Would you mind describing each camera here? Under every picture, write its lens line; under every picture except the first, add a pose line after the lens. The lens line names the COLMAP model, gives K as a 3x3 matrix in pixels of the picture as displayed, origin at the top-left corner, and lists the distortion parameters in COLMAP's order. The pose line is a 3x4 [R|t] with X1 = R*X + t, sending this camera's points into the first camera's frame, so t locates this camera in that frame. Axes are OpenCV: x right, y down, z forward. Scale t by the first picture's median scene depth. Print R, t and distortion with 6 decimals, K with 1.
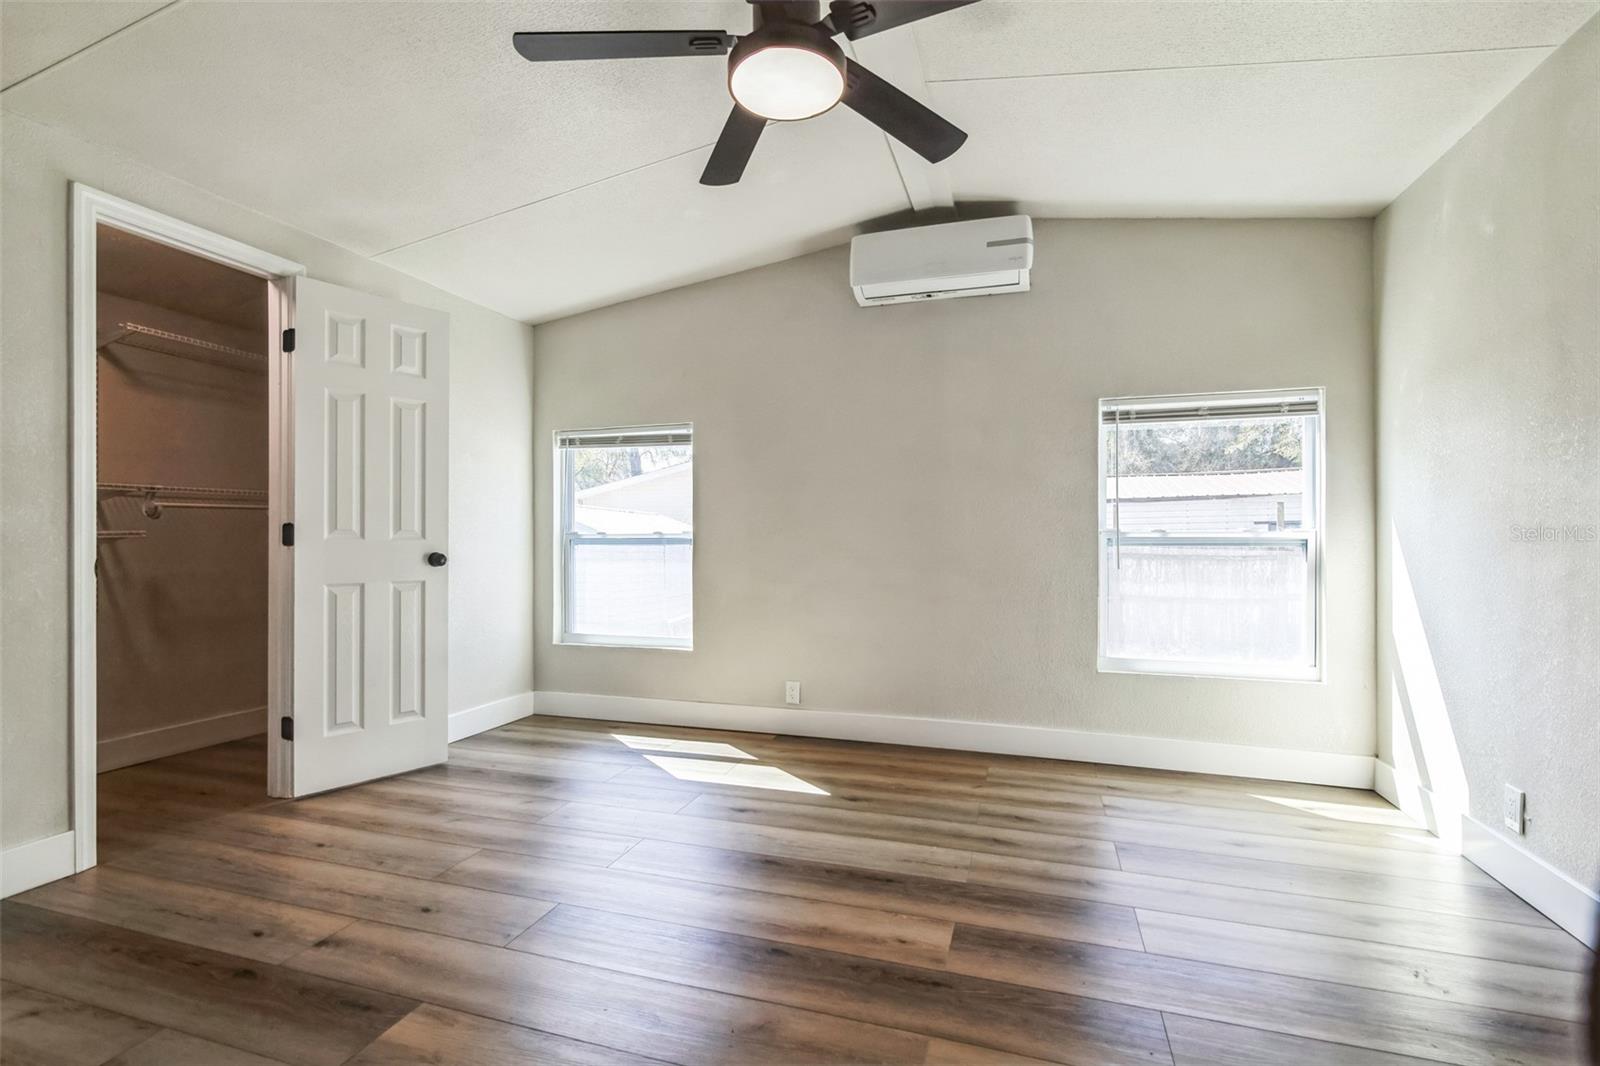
lens RADIAL K [[735.3, 0, 805.8], [0, 735.3, 540.5], [0, 0, 1]] dist [-0.006692, 0.001446]
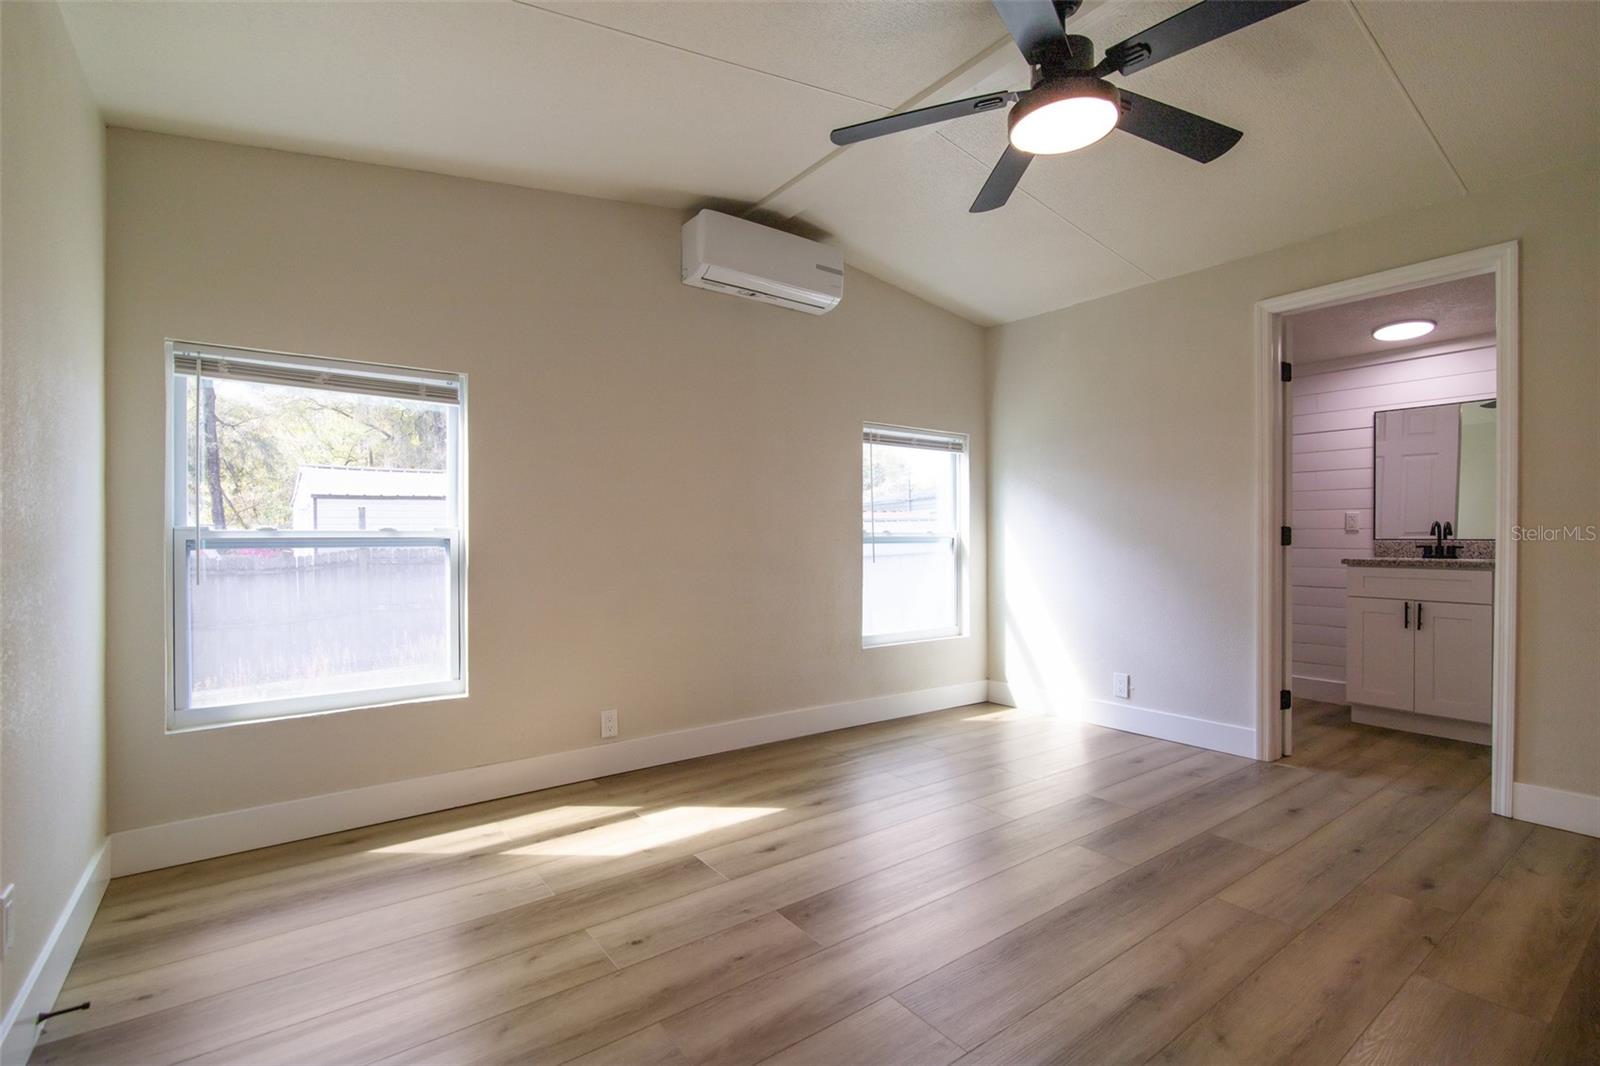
lens RADIAL K [[735.3, 0, 837.0], [0, 735.3, 539.1], [0, 0, 1]] dist [-0.006692, 0.001446]
pose [[0.565768, -0.004119, 0.824554, -0.609811], [0.000814, 0.999990, 0.004438, -0.005627], [-0.824564, -0.001840, 0.565765, 0.350881]]
